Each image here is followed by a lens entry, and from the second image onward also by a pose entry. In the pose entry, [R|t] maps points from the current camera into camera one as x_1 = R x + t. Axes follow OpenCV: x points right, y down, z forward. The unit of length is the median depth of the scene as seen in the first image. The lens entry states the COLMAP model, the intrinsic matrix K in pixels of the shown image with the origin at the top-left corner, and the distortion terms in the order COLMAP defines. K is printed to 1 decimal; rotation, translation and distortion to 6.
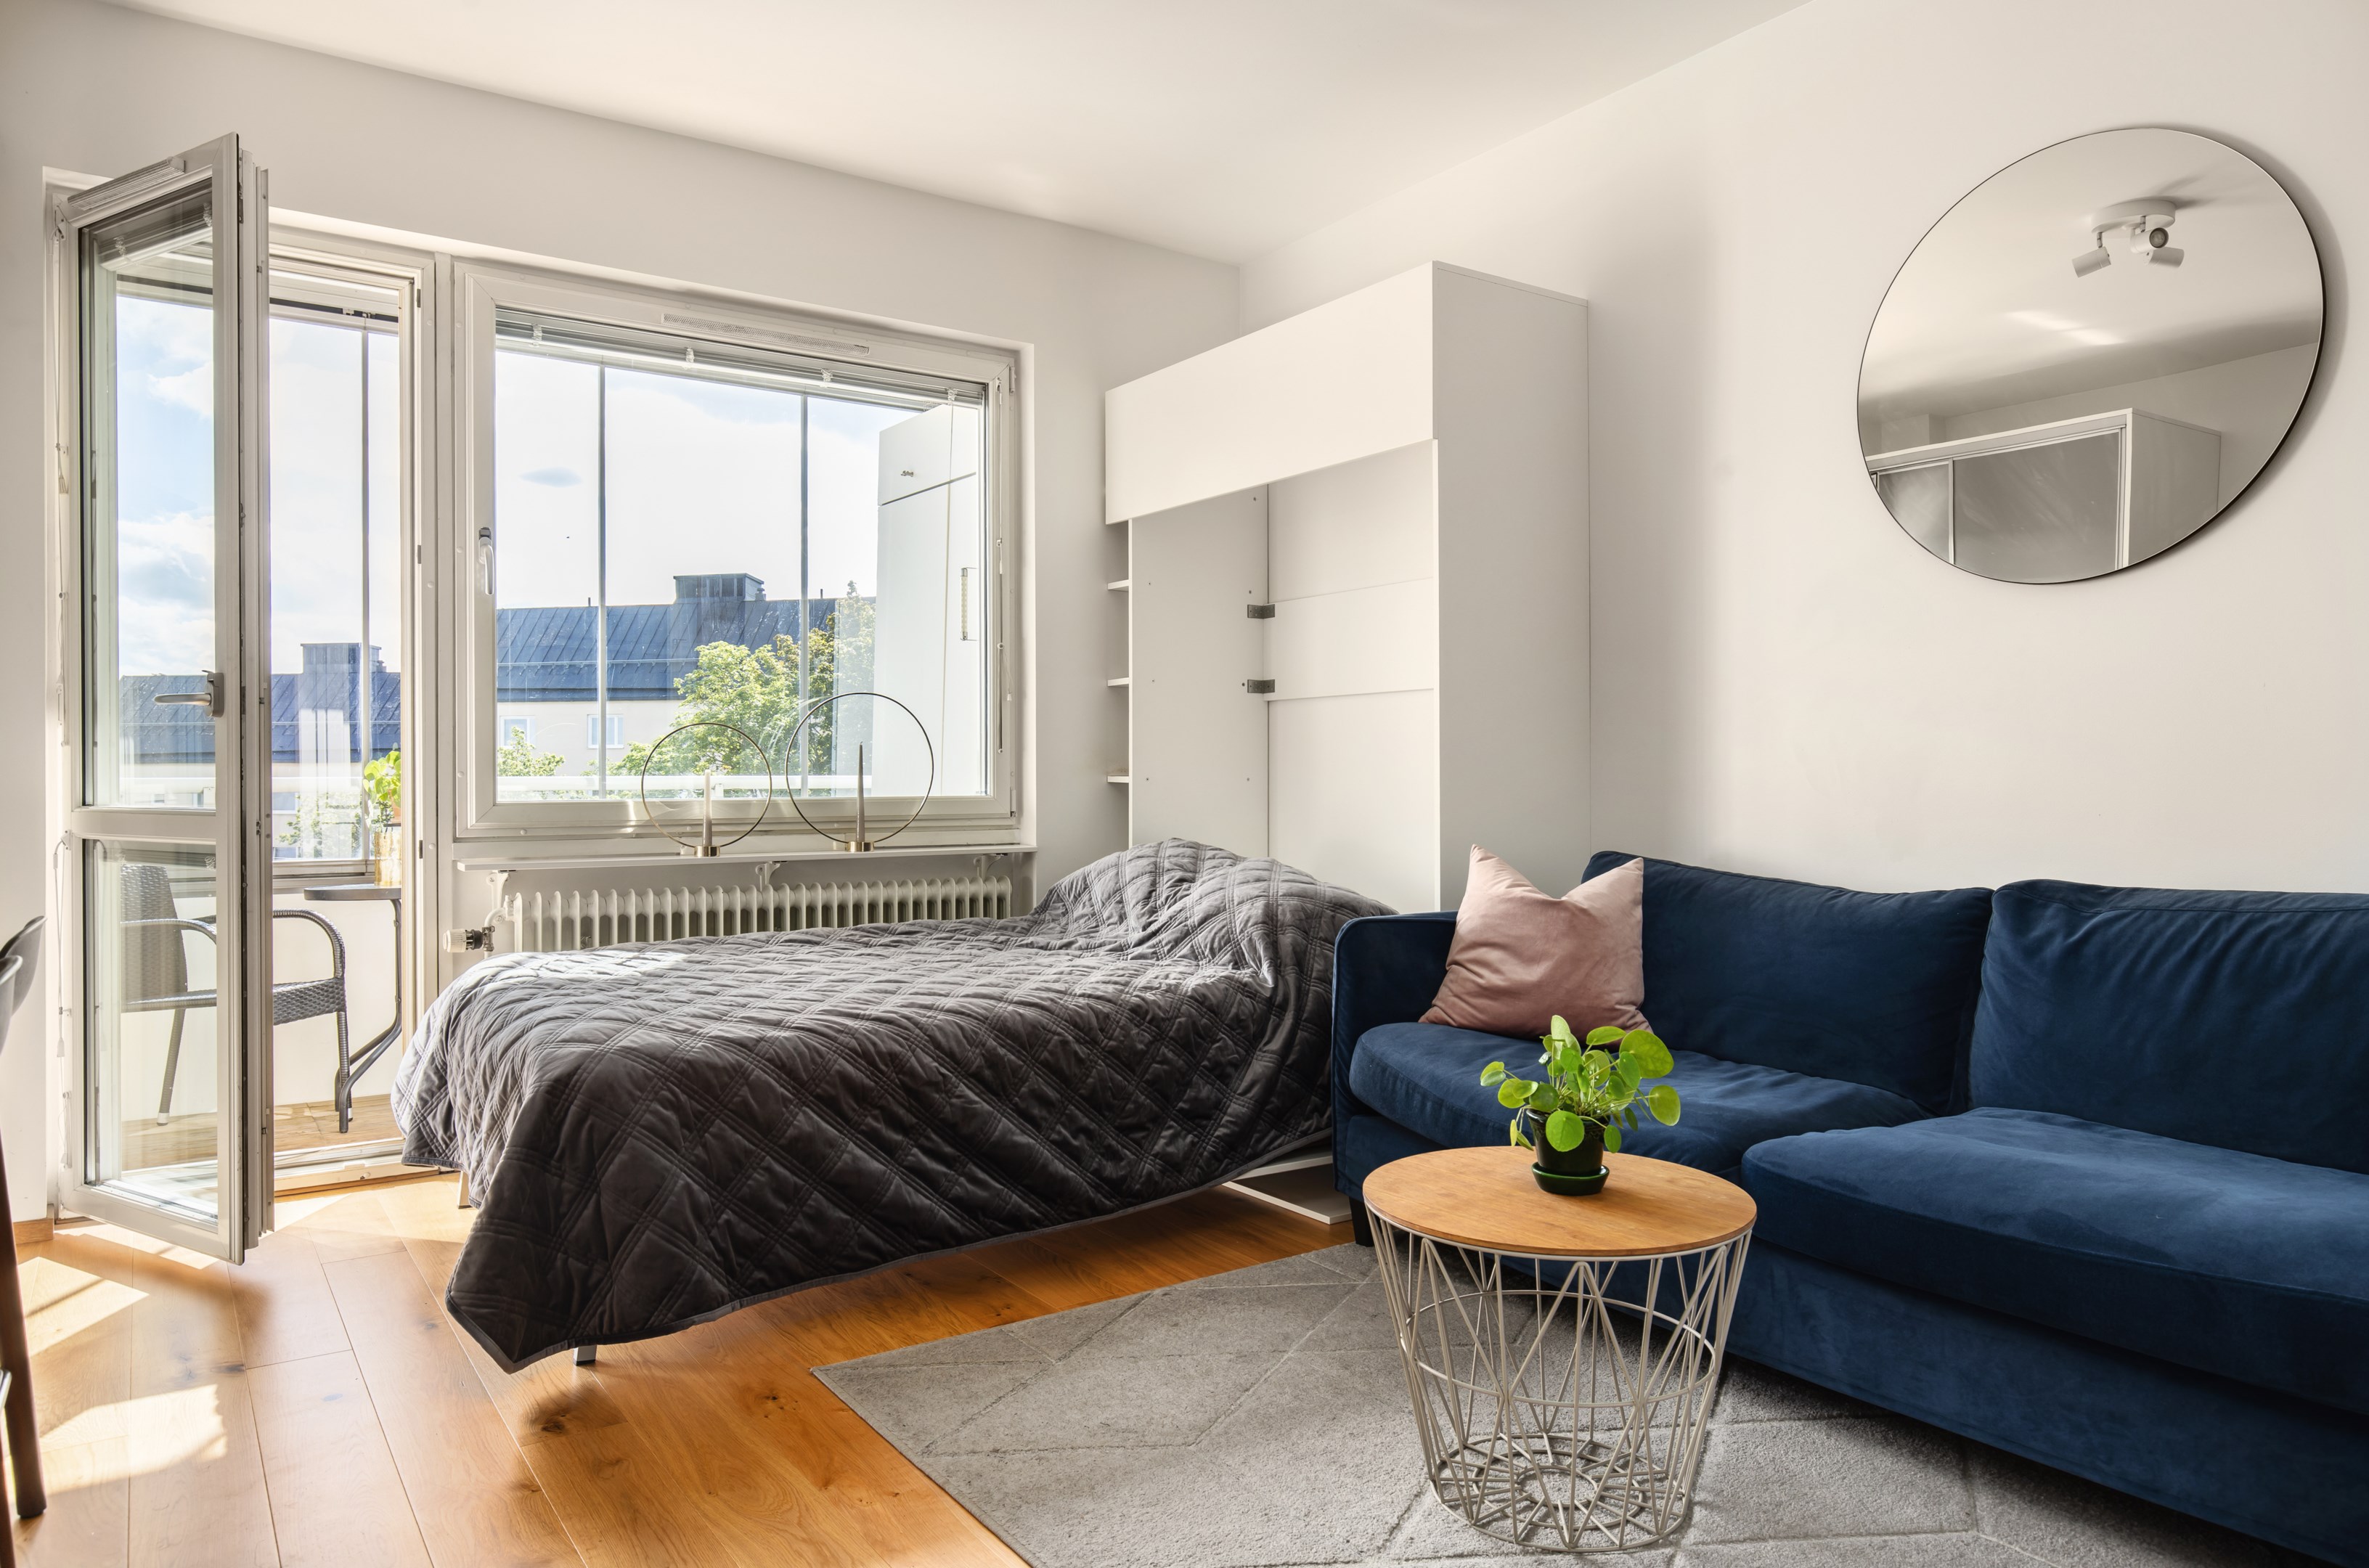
lens RADIAL K [[1523.6, 0, 1189.5], [0, 1523.6, 777.2], [0, 0, 1]] dist [0.003882, 0.001342]
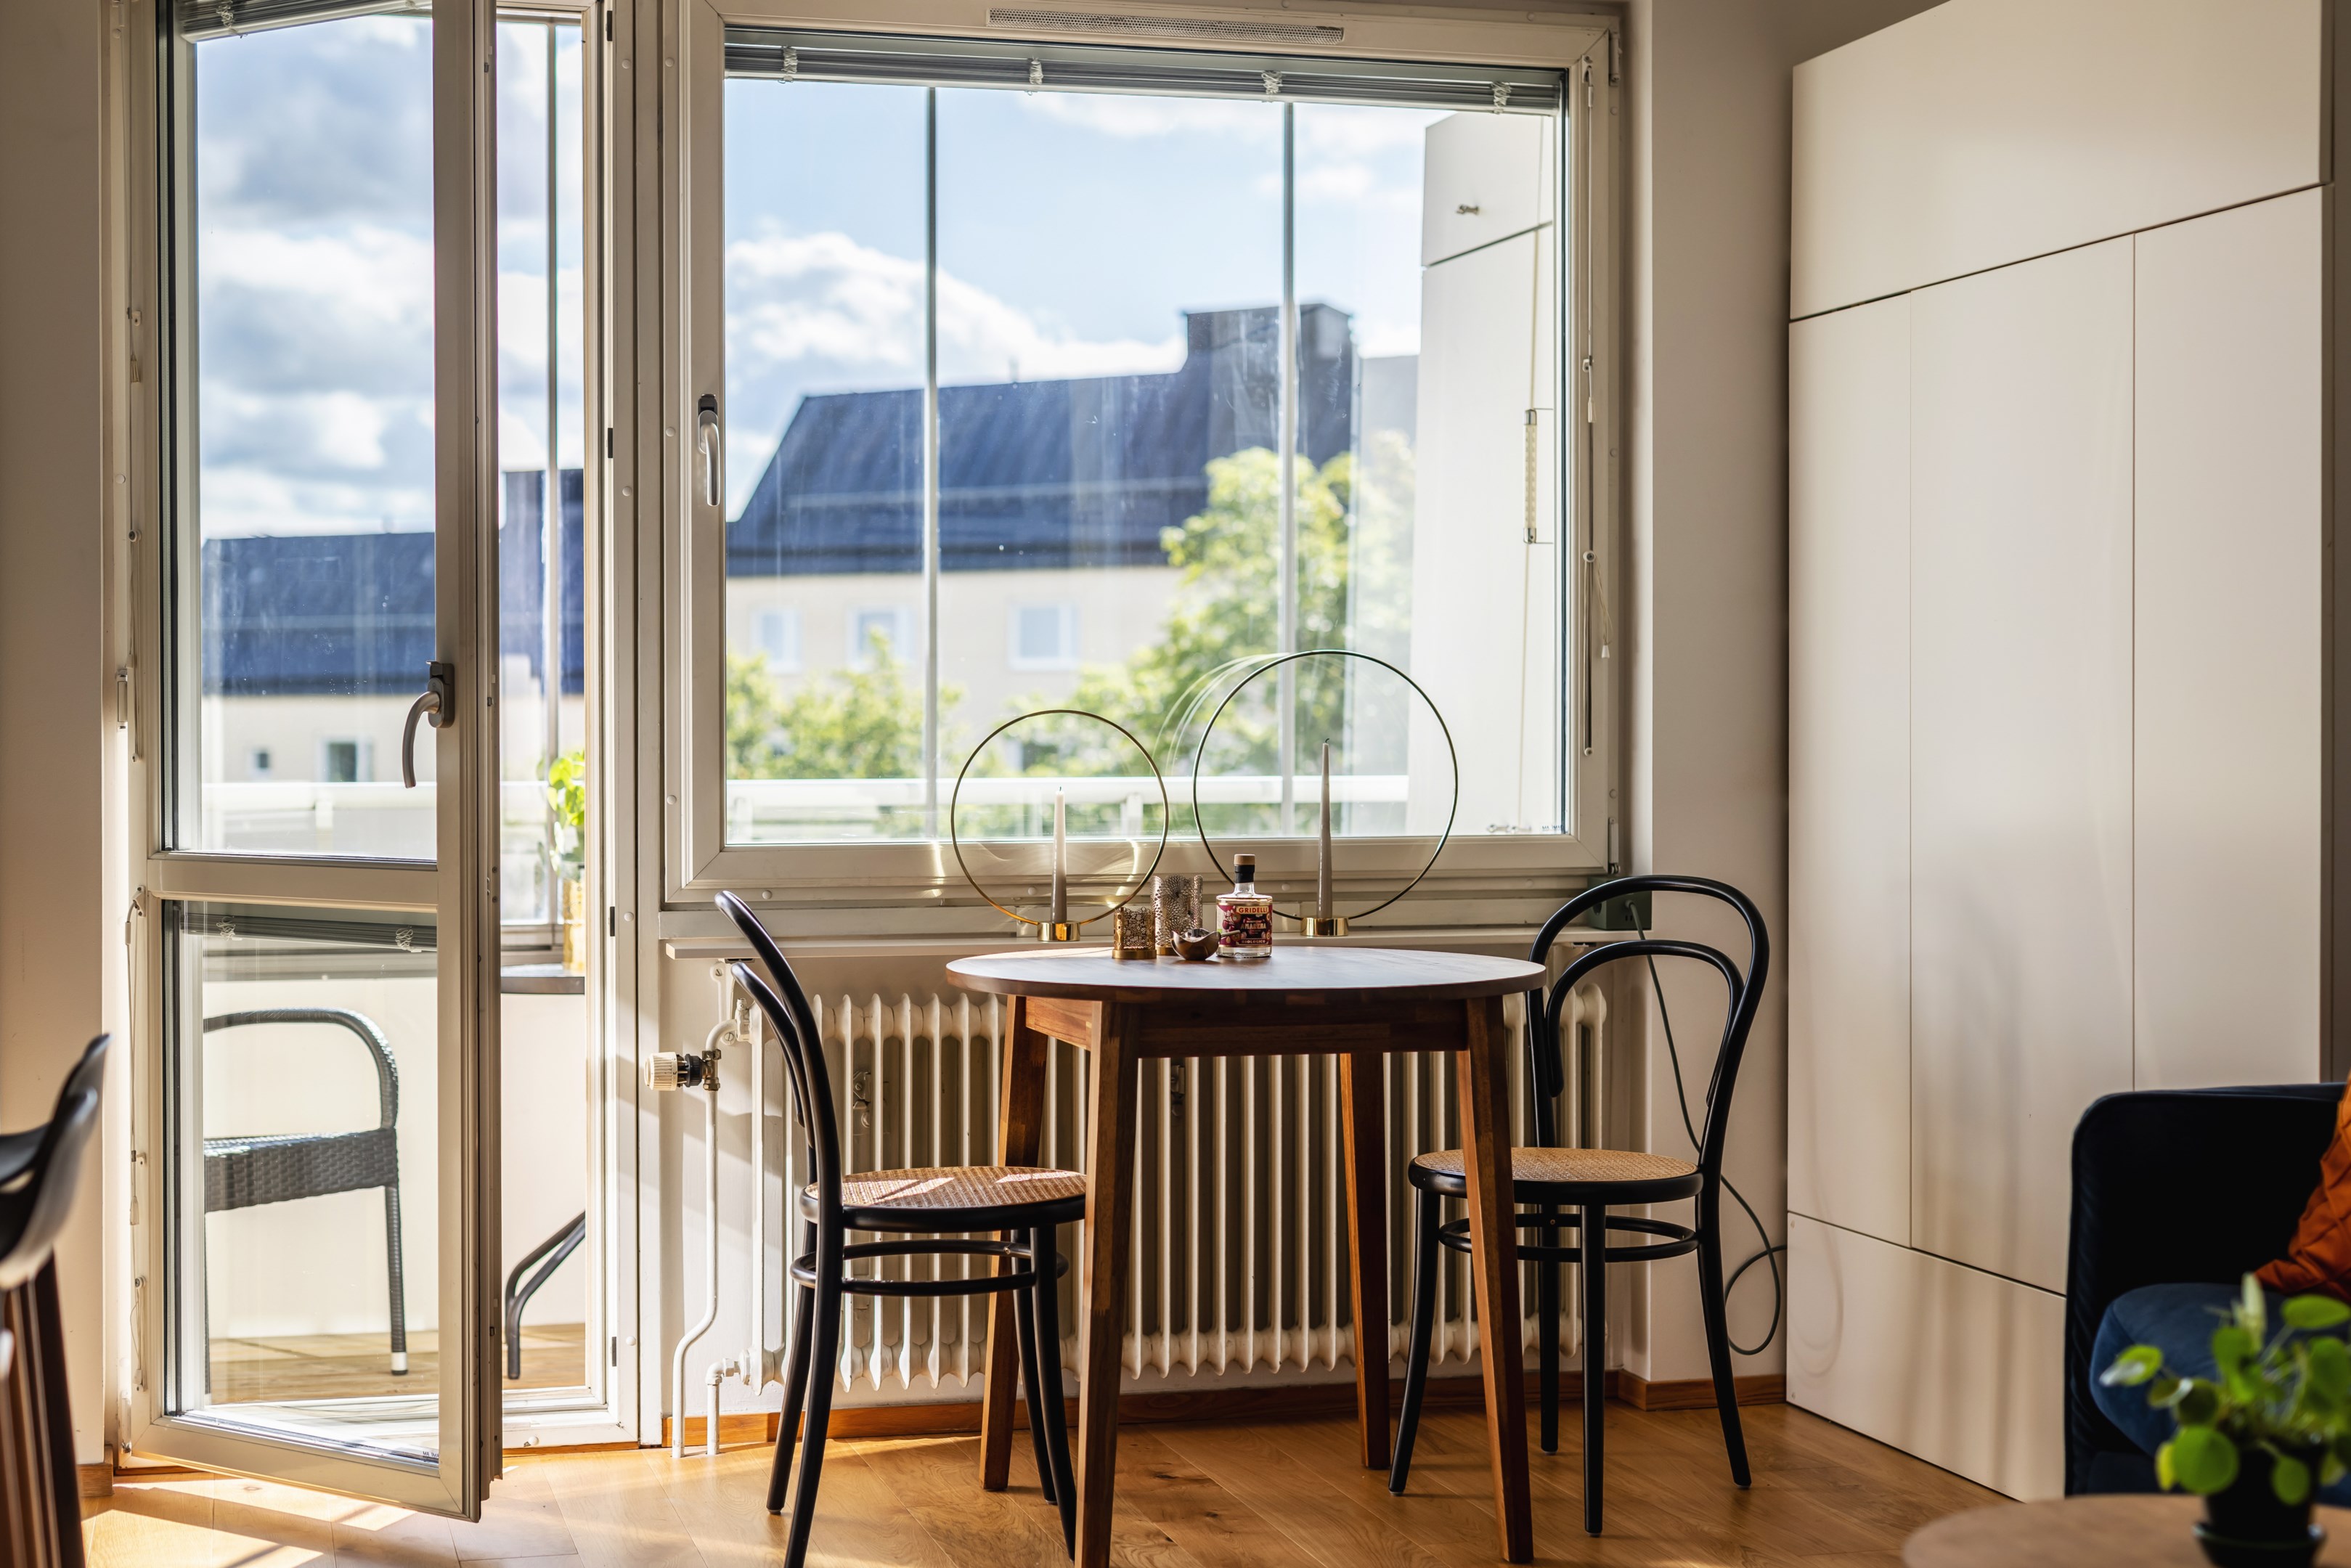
lens RADIAL K [[3401.9, 0, 1178.4], [0, 3401.9, 749.8], [0, 0, 1]] dist [-0.009603, -0.028724]
pose [[0.945773, 0.004498, -0.324796, 0.192766], [-0.001629, 0.999957, 0.009104, -0.042369], [0.324823, -0.008081, 0.945740, -0.273773]]
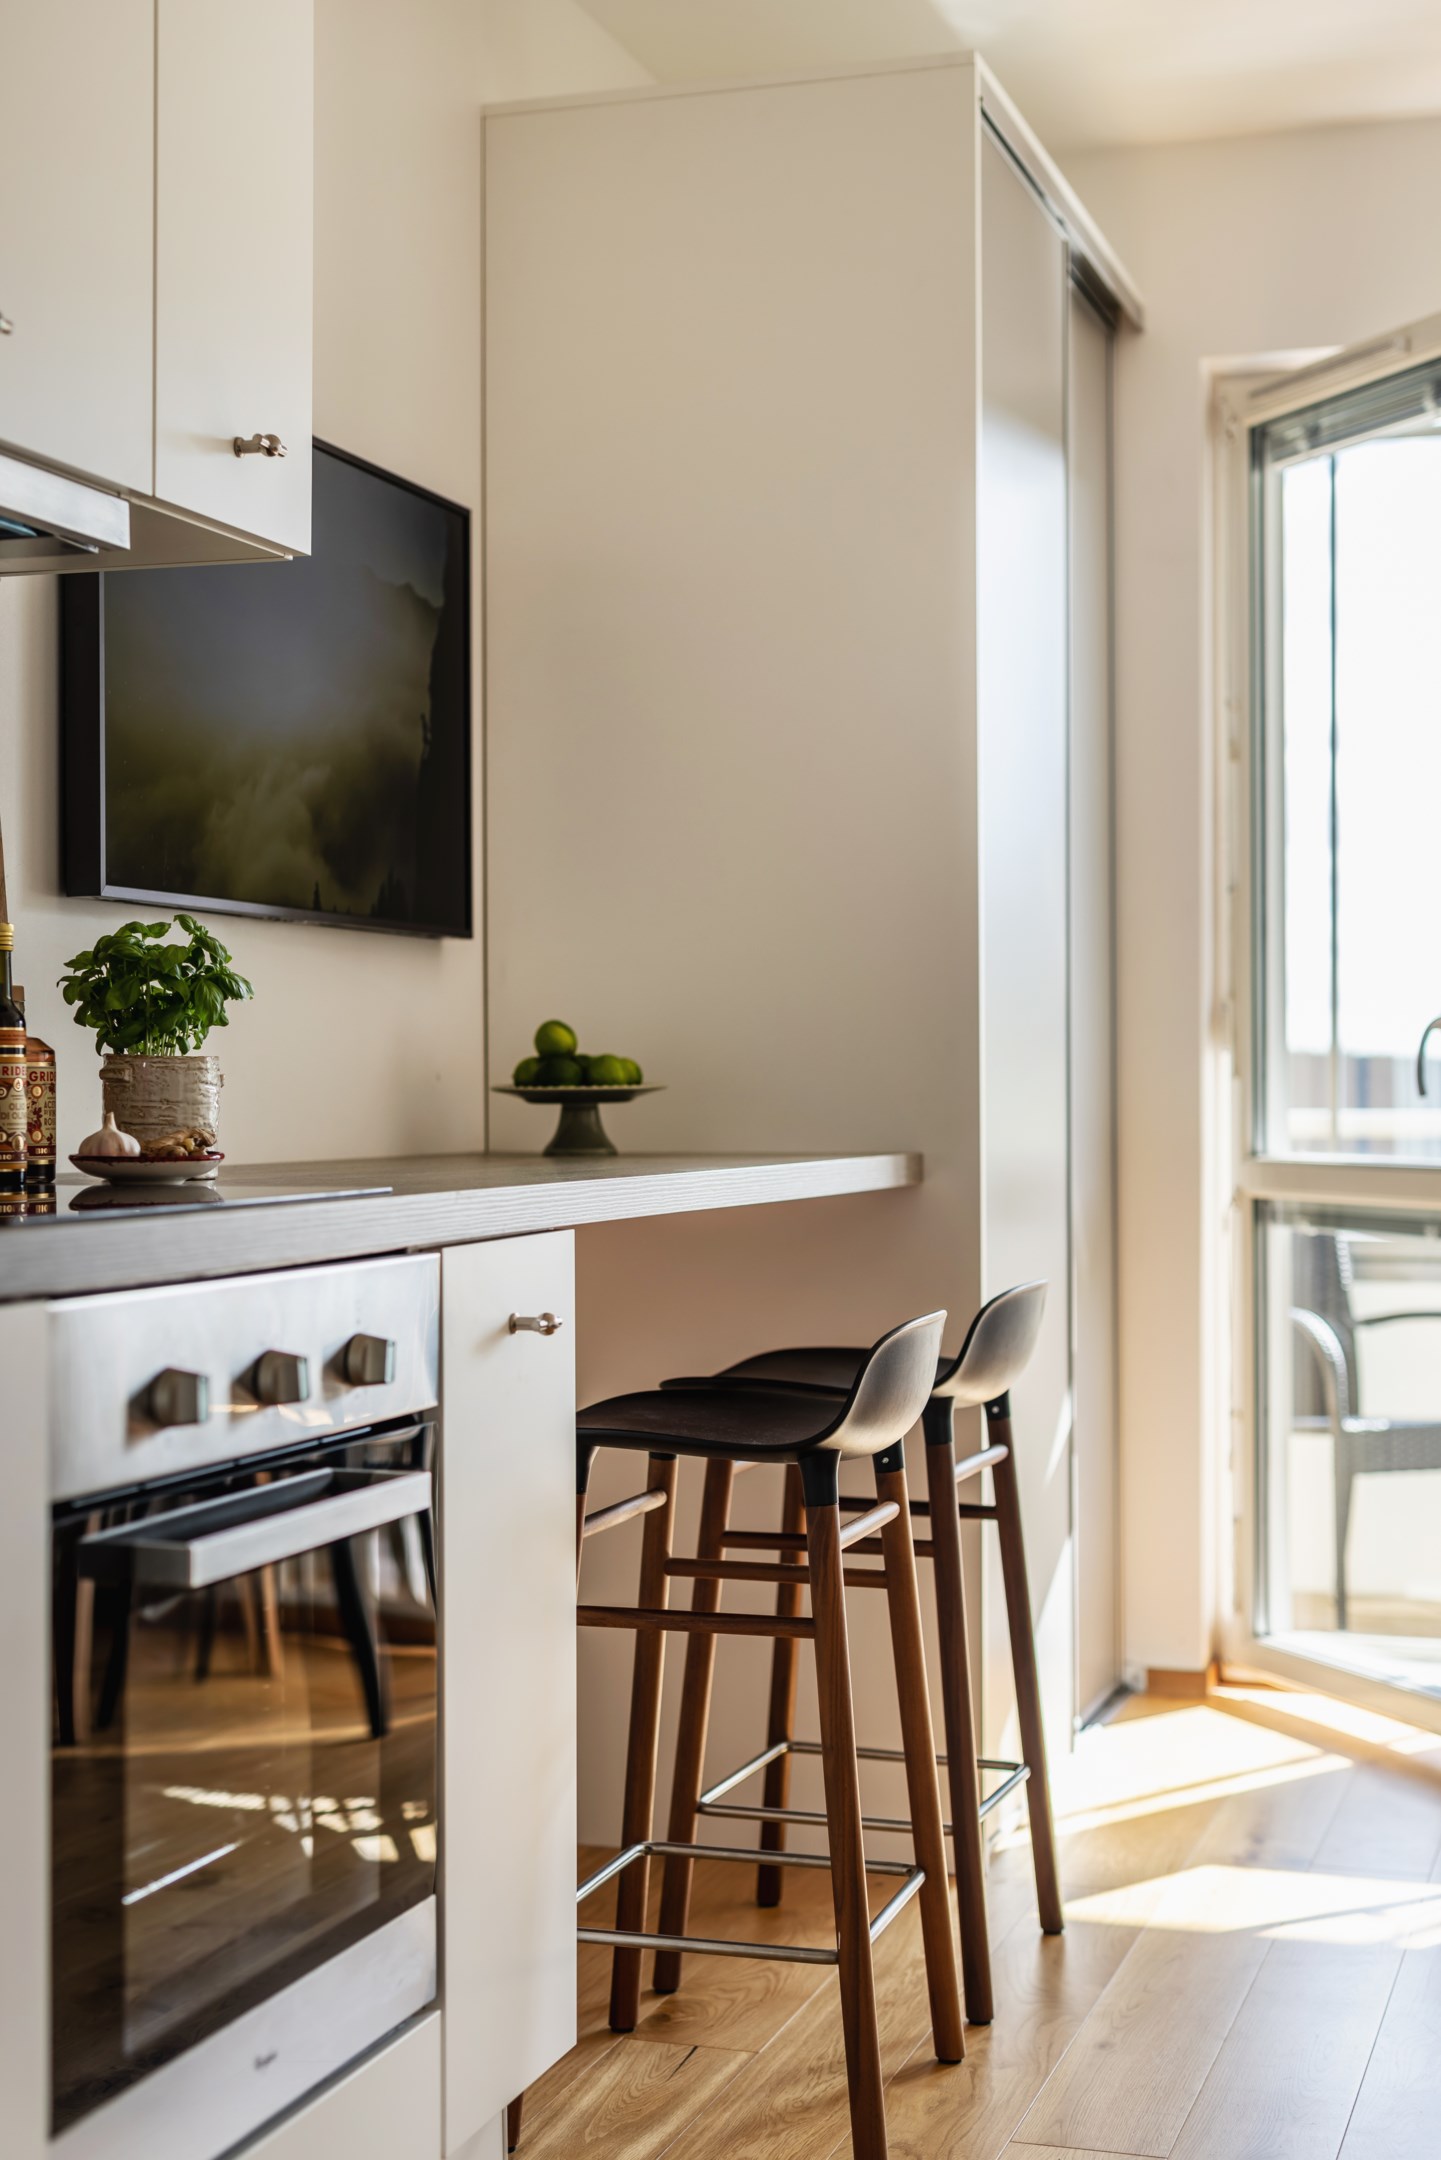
lens RADIAL K [[3061.9, 0, 727.4], [0, 3061.9, 1031.9], [0, 0, 1]] dist [0.011440, -0.018484]
pose [[0.613341, -0.009928, -0.789756, 0.385328], [-0.004667, 0.999858, -0.016193, -0.019688], [0.789805, 0.013618, 0.613207, -0.195733]]
